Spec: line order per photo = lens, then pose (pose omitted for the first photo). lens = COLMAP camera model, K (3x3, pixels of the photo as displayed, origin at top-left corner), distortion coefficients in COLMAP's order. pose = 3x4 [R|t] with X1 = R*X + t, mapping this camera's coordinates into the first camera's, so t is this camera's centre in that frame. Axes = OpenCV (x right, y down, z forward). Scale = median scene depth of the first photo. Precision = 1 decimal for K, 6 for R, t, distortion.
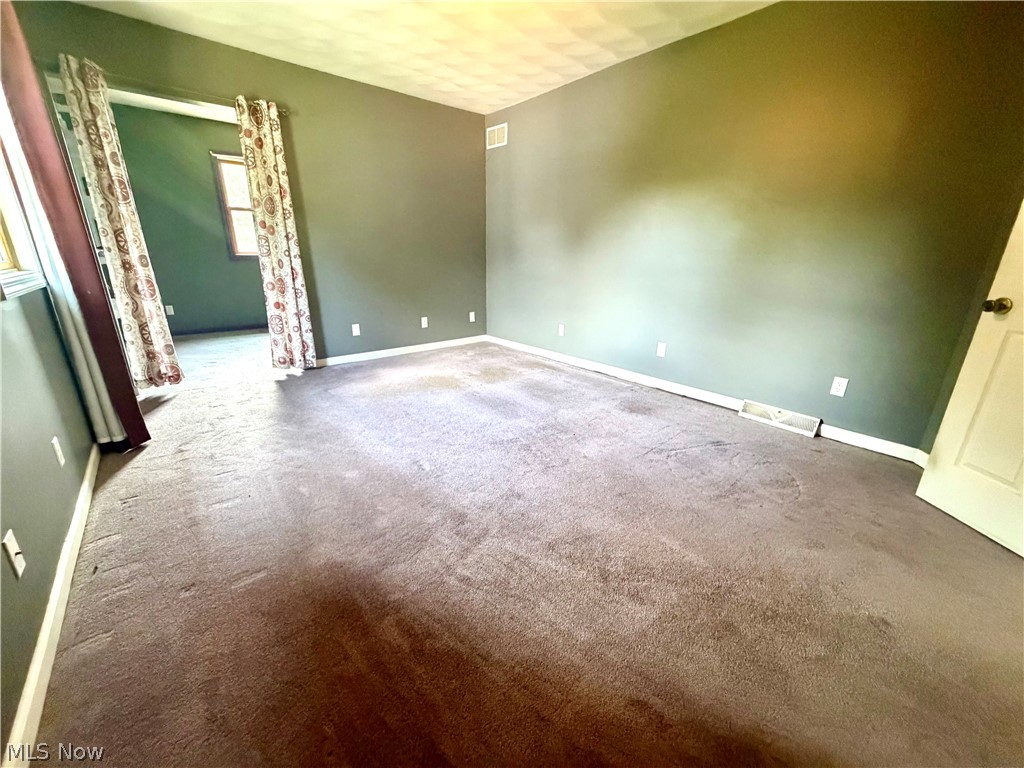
lens RADIAL K [[407.6, 0, 512.0], [0, 407.6, 384.0], [0, 0, 1]] dist [-0.000211, -0.000033]
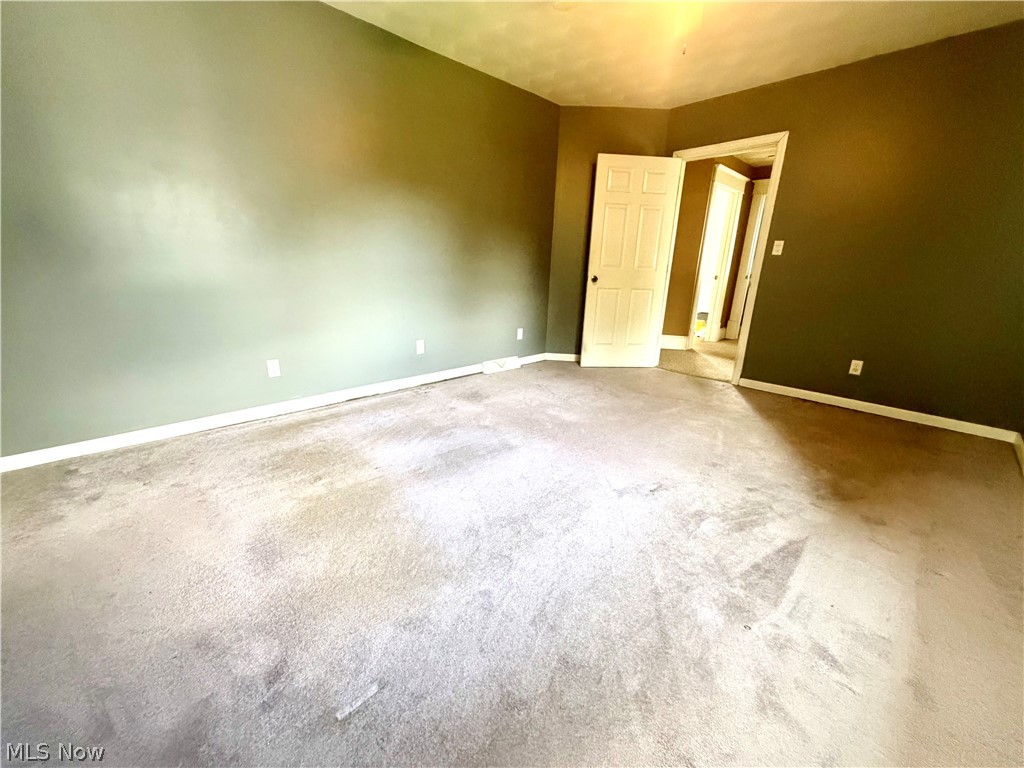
lens RADIAL K [[407.6, 0, 512.0], [0, 407.6, 384.0], [0, 0, 1]] dist [-0.000211, -0.000033]
pose [[-0.074523, -0.298260, 0.951571, -0.633459], [0.278833, 0.909932, 0.307045, -0.243204], [-0.957444, 0.288211, 0.015354, 0.778480]]
